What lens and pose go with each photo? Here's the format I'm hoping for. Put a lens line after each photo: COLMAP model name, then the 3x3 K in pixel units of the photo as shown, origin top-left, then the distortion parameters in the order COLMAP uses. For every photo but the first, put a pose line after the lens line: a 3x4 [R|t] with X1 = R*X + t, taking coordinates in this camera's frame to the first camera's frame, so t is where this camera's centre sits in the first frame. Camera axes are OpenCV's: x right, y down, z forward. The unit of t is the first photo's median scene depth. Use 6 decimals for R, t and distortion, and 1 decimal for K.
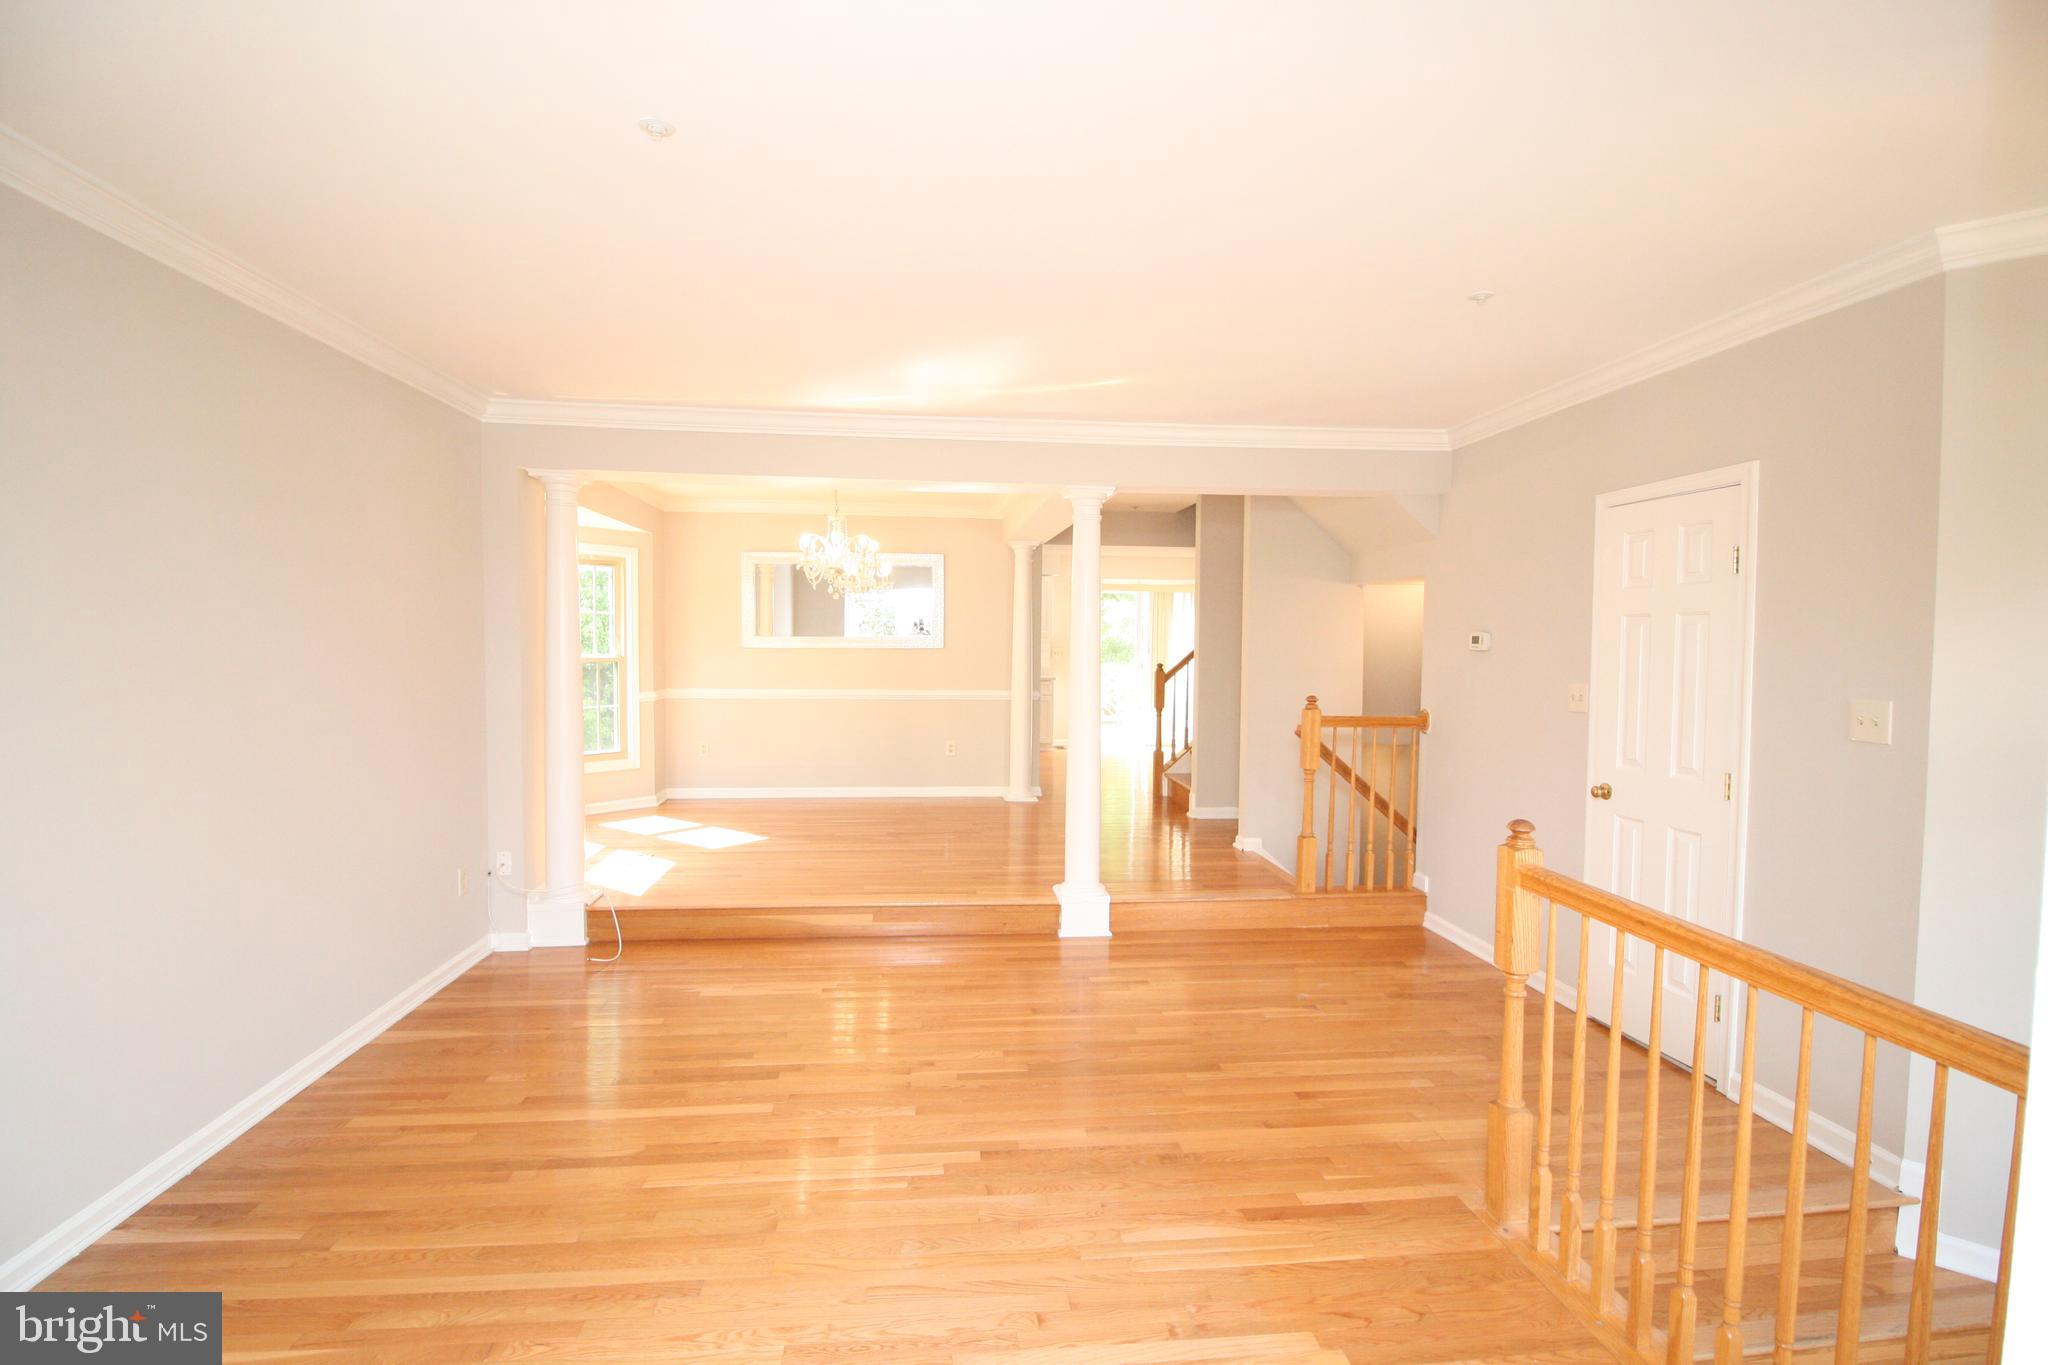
lens RADIAL K [[957.4, 0, 1023.9], [0, 957.4, 686.8], [0, 0, 1]] dist [-0.008876, -0.008570]
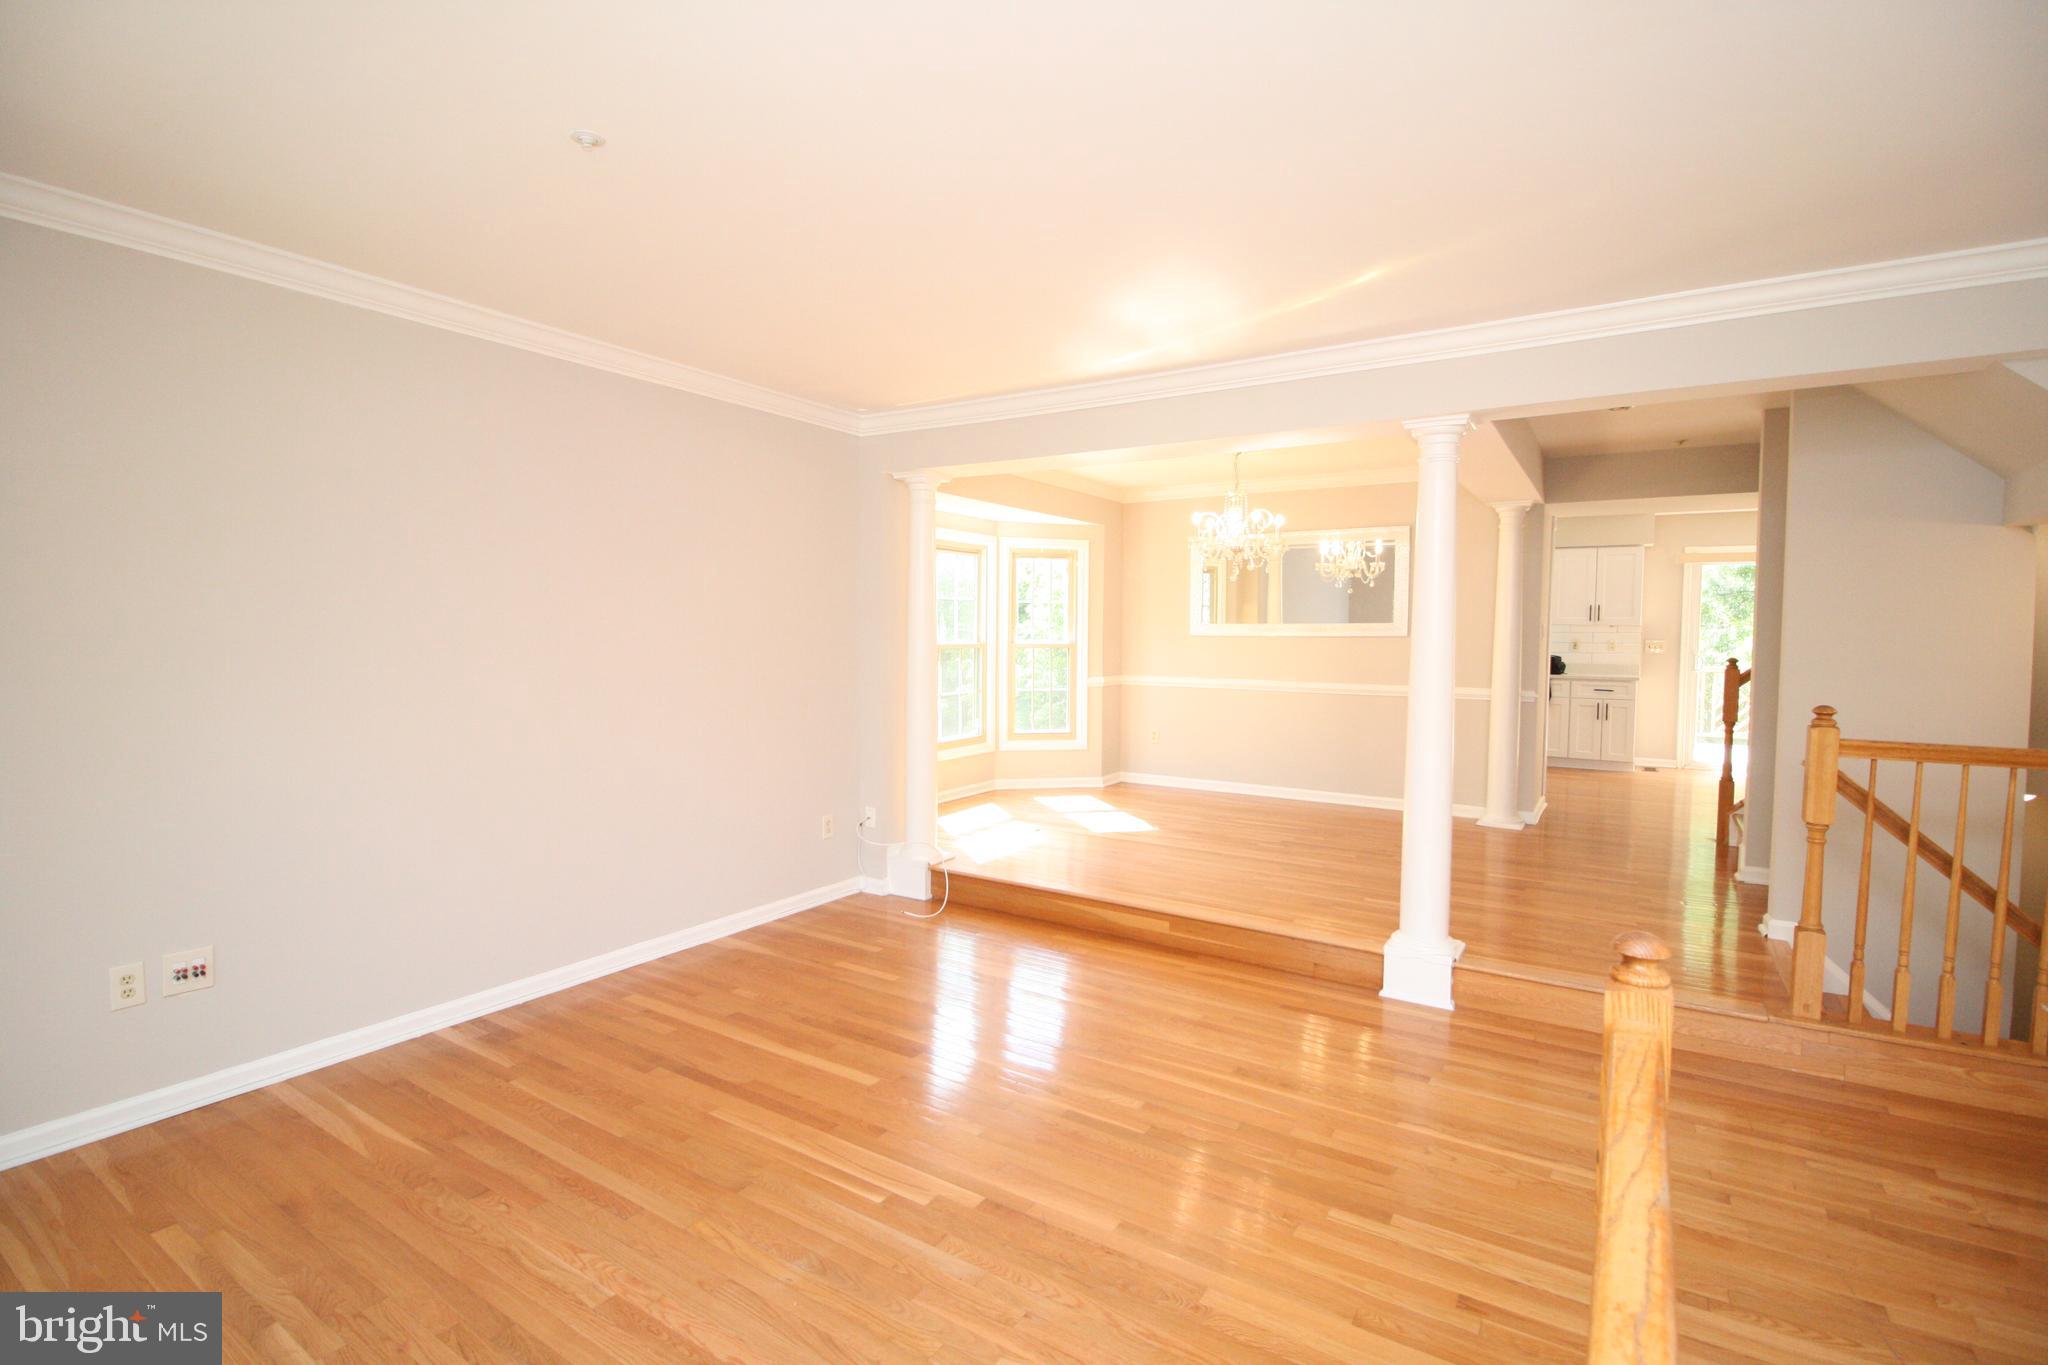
lens RADIAL K [[957.4, 0, 1013.4], [0, 957.4, 676.6], [0, 0, 1]] dist [-0.008876, -0.008570]
pose [[0.776007, 0.027225, -0.630136, 0.291887], [-0.031713, 0.999488, 0.004127, 0.004837], [0.629926, 0.016781, 0.776474, 0.192862]]
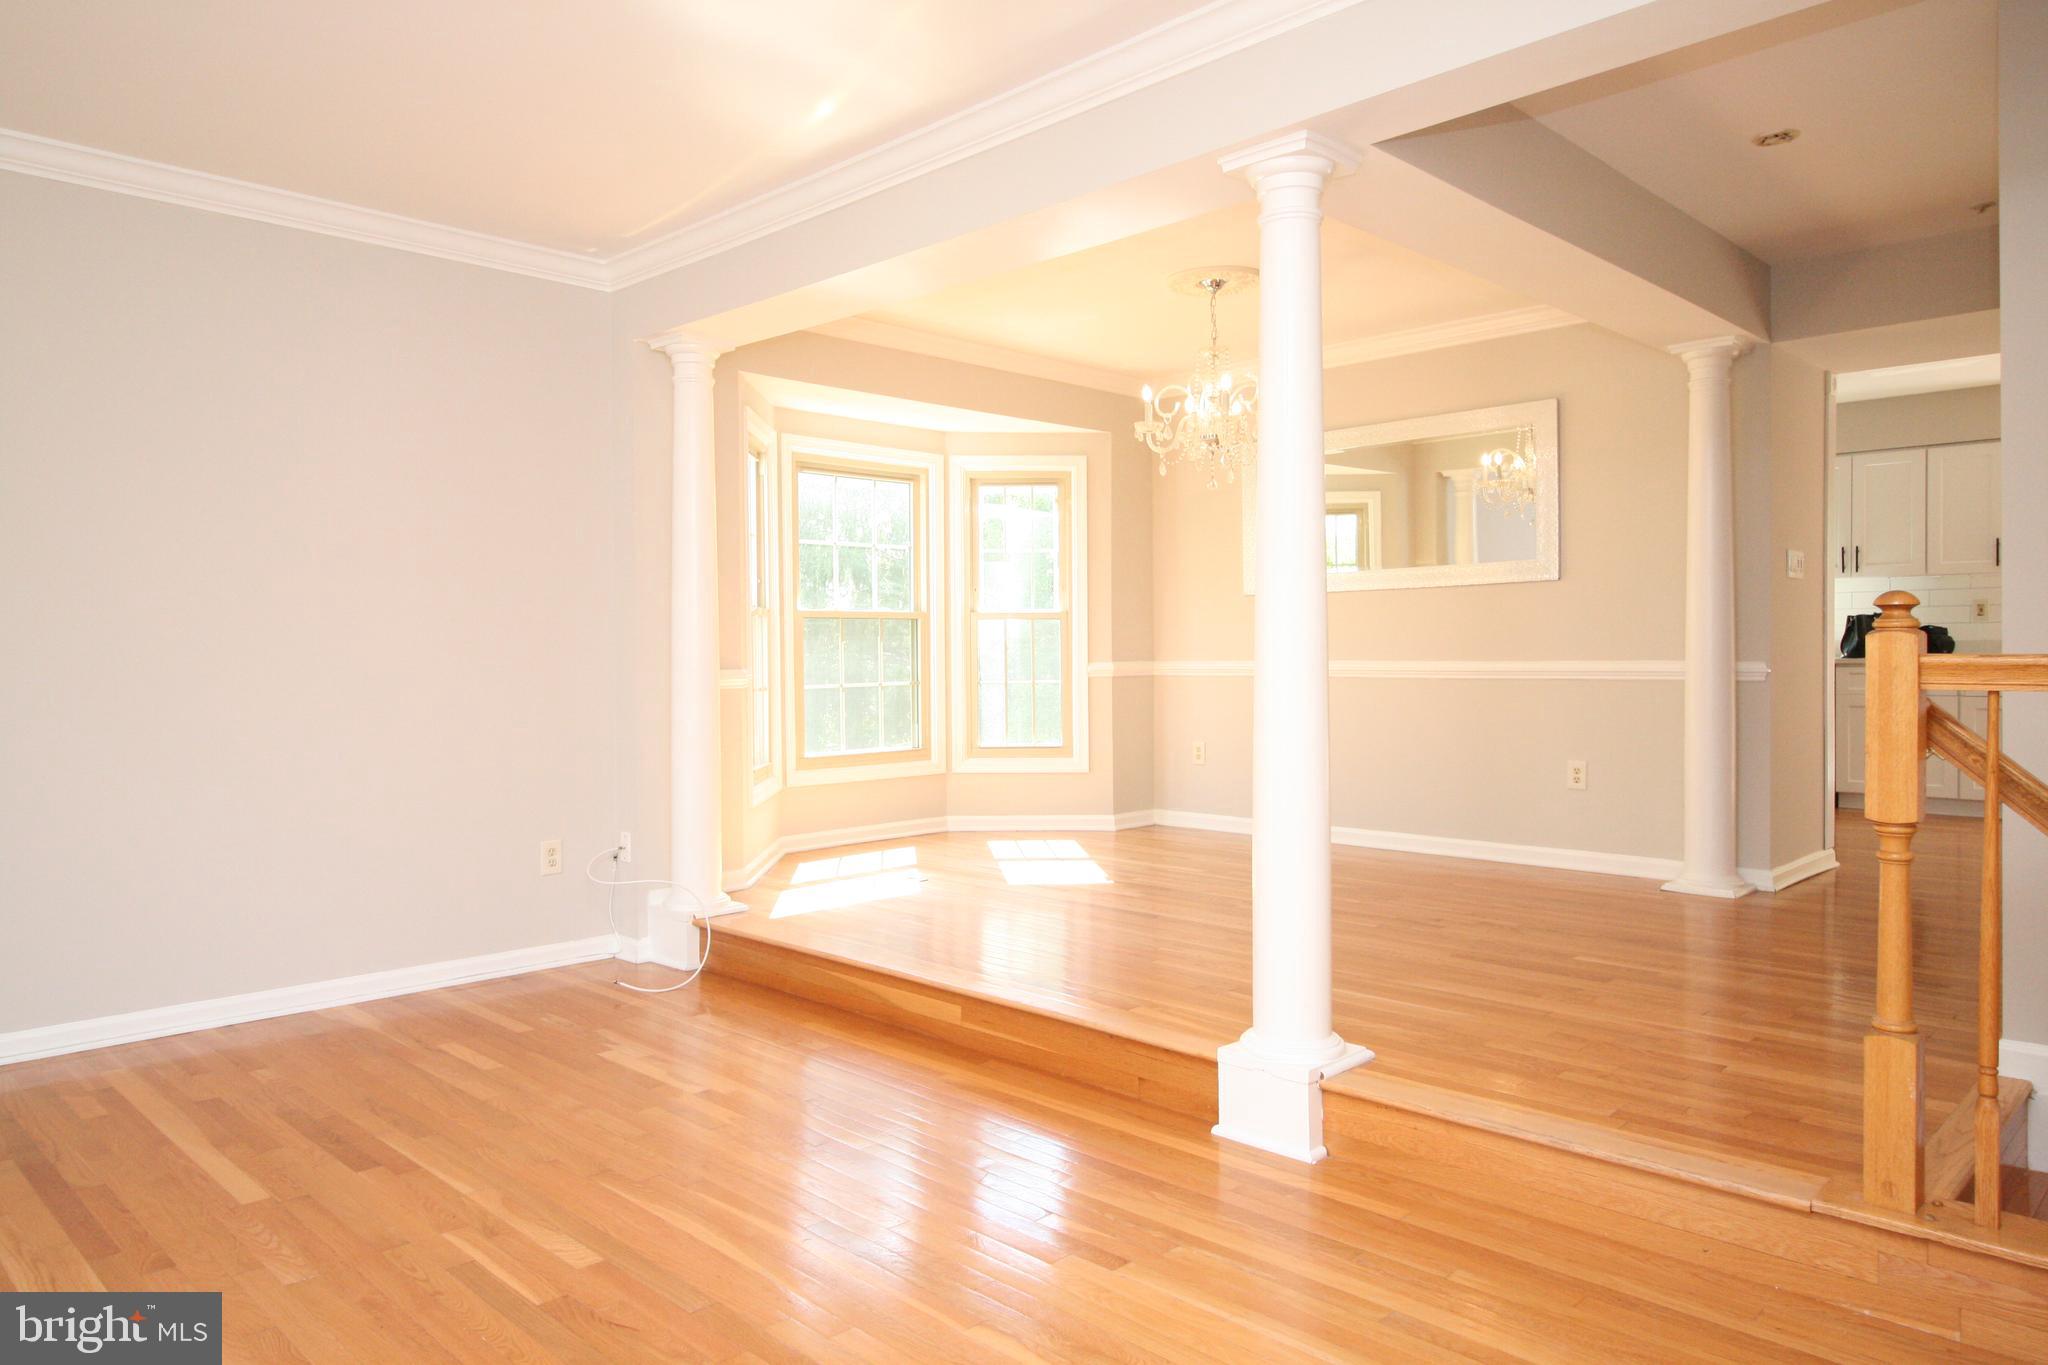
lens RADIAL K [[1354.9, 0, 1020.3], [0, 1354.9, 663.8], [0, 0, 1]] dist [0.004722, -0.005781]
pose [[0.630232, -0.009369, -0.776350, 0.487618], [-0.025410, 0.999143, -0.032686, 0.059060], [0.775991, 0.040327, 0.629454, 0.506750]]
